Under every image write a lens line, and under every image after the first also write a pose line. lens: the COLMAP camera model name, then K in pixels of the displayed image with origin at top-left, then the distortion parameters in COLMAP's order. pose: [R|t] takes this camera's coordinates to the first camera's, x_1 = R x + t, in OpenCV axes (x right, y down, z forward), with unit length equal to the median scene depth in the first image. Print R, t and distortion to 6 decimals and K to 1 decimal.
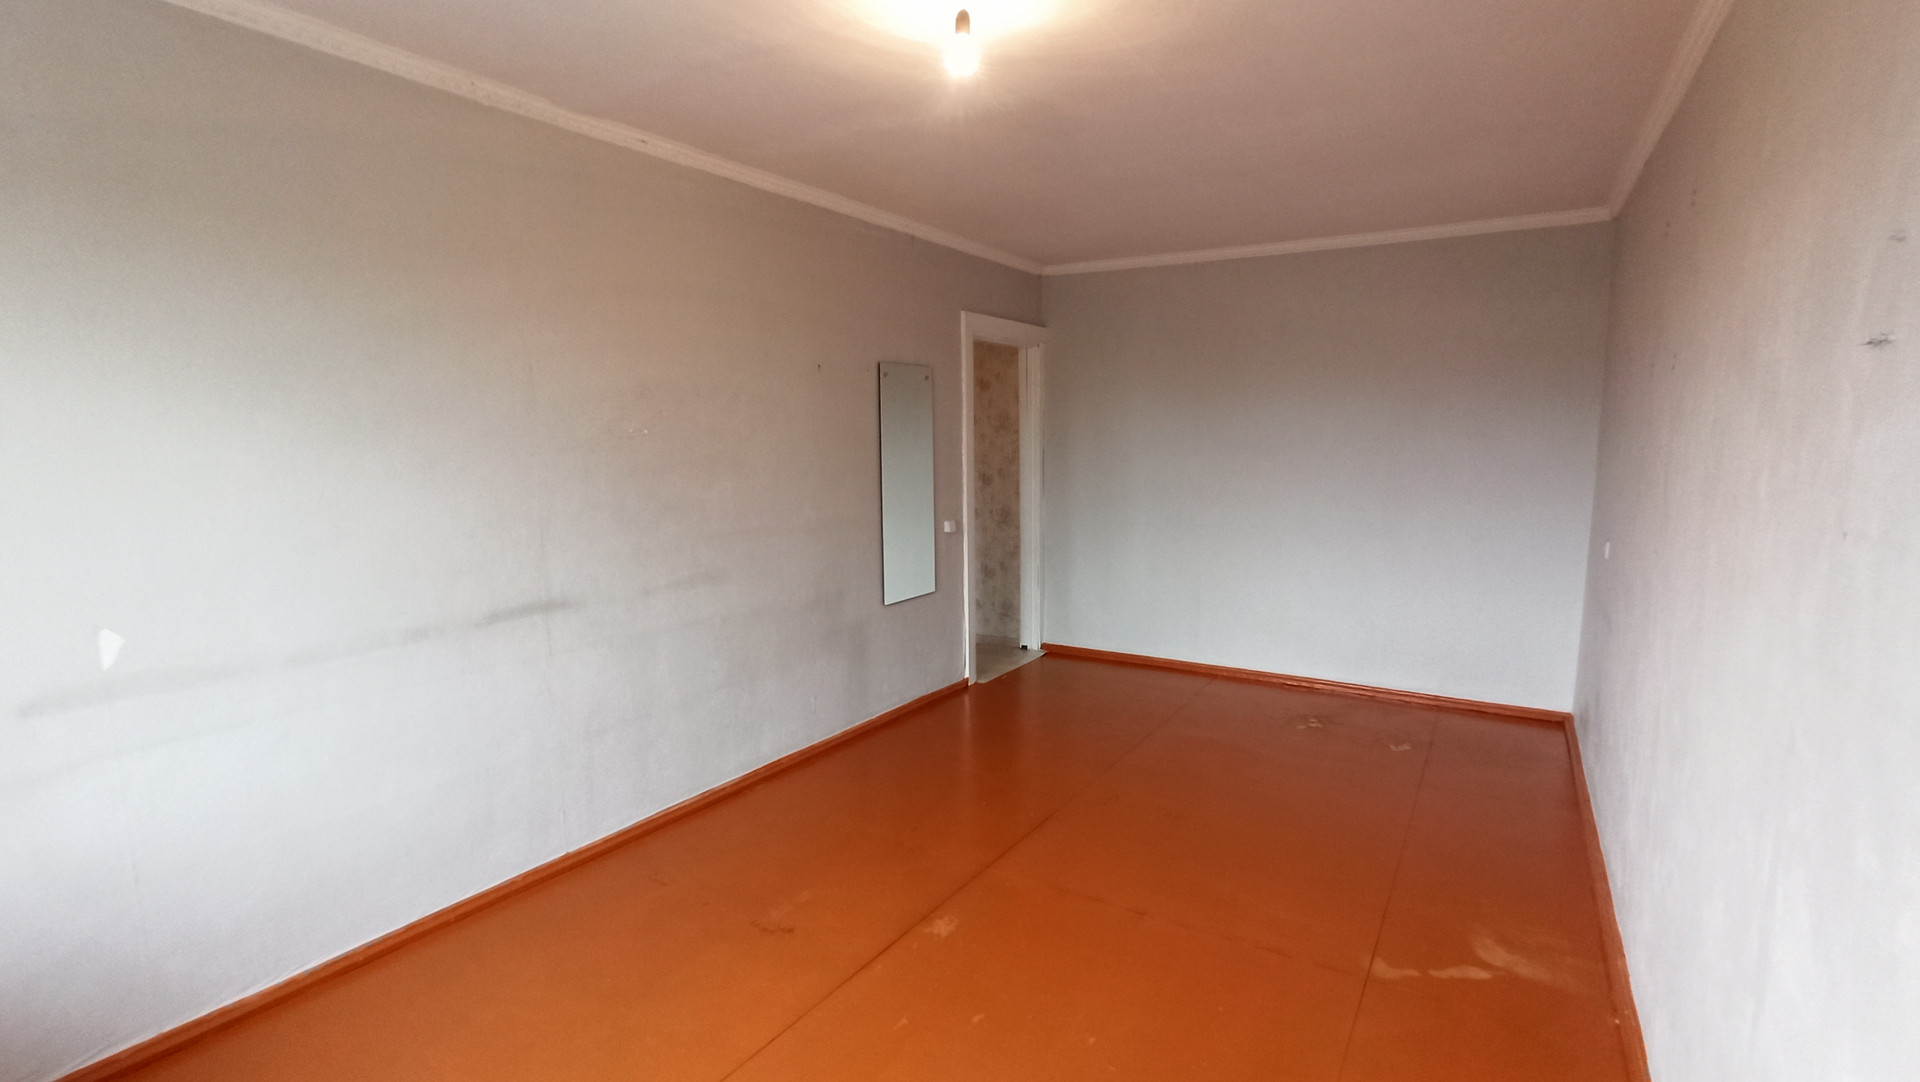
lens RADIAL K [[869.8, 0, 974.0], [0, 869.8, 539.2], [0, 0, 1]] dist [-0.066118, 0.040400]
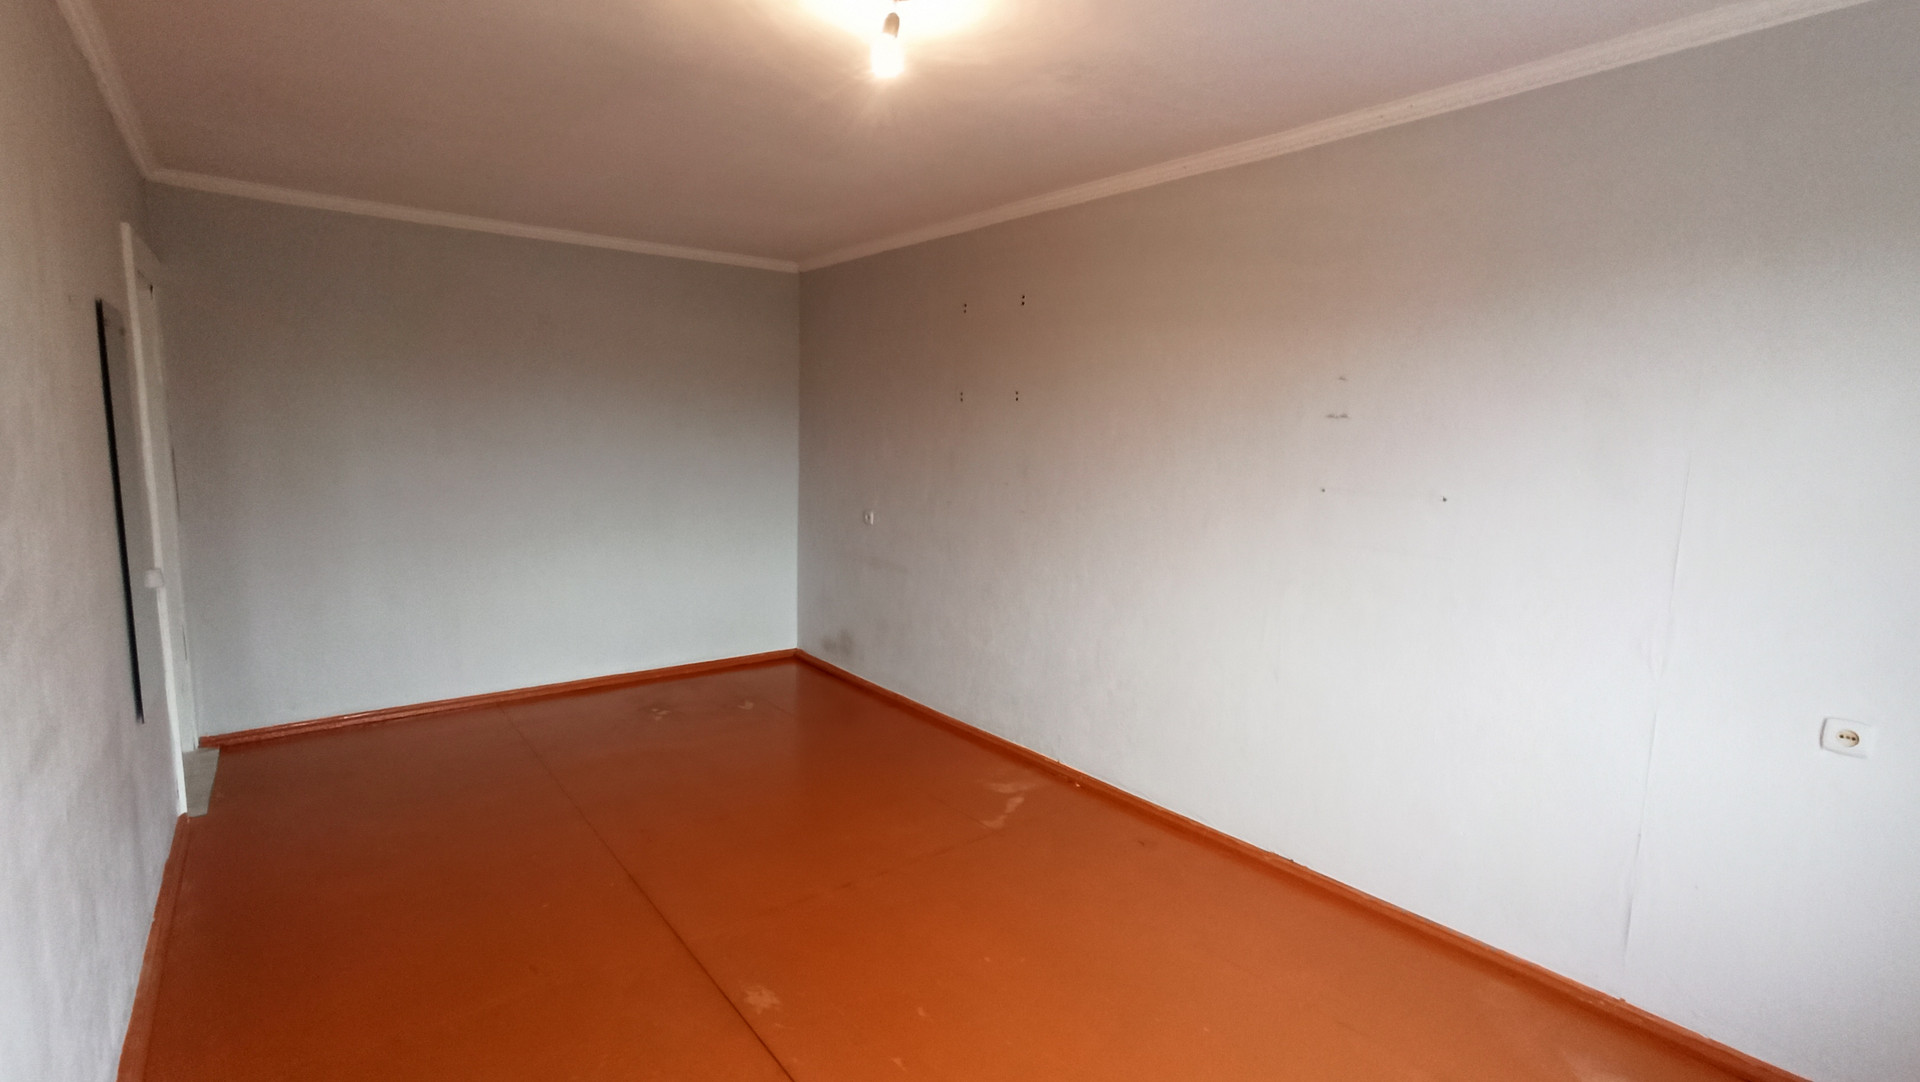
lens RADIAL K [[884.2, 0, 966.4], [0, 884.2, 542.7], [0, 0, 1]] dist [-0.067691, 0.037856]
pose [[0.330464, -0.108547, 0.937556, -0.464841], [0.093492, 0.992244, 0.081925, -0.041516], [-0.939177, 0.060581, 0.338049, 0.292109]]
